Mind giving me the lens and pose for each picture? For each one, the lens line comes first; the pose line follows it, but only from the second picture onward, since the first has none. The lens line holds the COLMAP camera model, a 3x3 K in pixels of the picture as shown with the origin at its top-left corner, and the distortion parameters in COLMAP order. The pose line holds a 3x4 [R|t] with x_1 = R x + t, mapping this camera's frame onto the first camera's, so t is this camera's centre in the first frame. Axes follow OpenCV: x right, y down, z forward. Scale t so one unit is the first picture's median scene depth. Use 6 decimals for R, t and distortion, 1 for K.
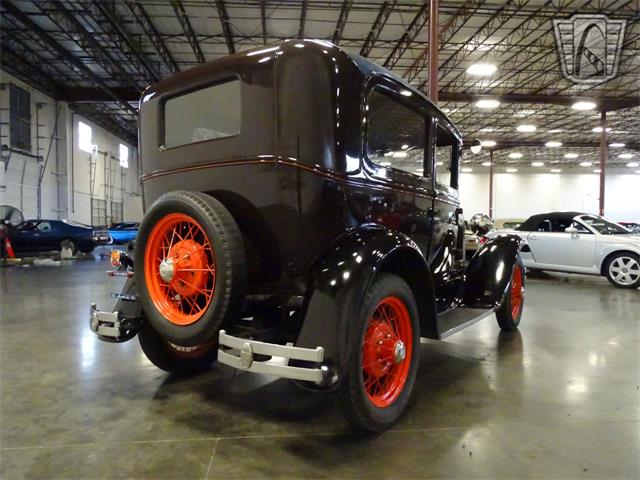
lens RADIAL K [[453.8, 0, 320.0], [0, 453.8, 240.0], [0, 0, 1]] dist [-0.004546, -0.000847]
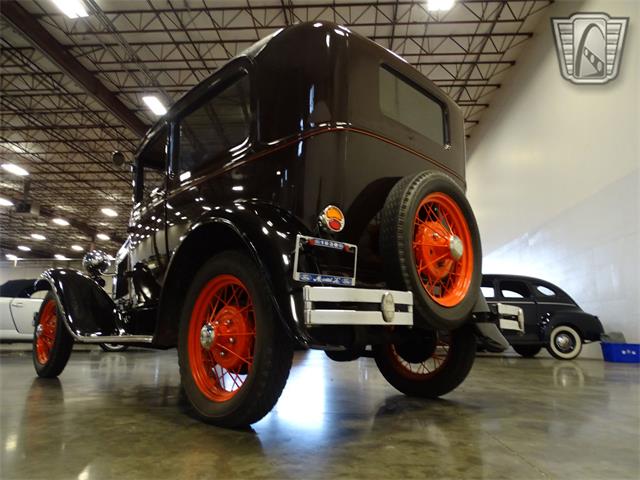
lens RADIAL K [[454.4, 0, 320.8], [0, 454.4, 241.7], [0, 0, 1]] dist [-0.004396, 0.000247]
pose [[0.177610, 0.189734, 0.965637, -0.129331], [0.014885, 0.980608, -0.195413, 0.023717], [-0.983988, 0.049081, 0.171342, 0.108683]]
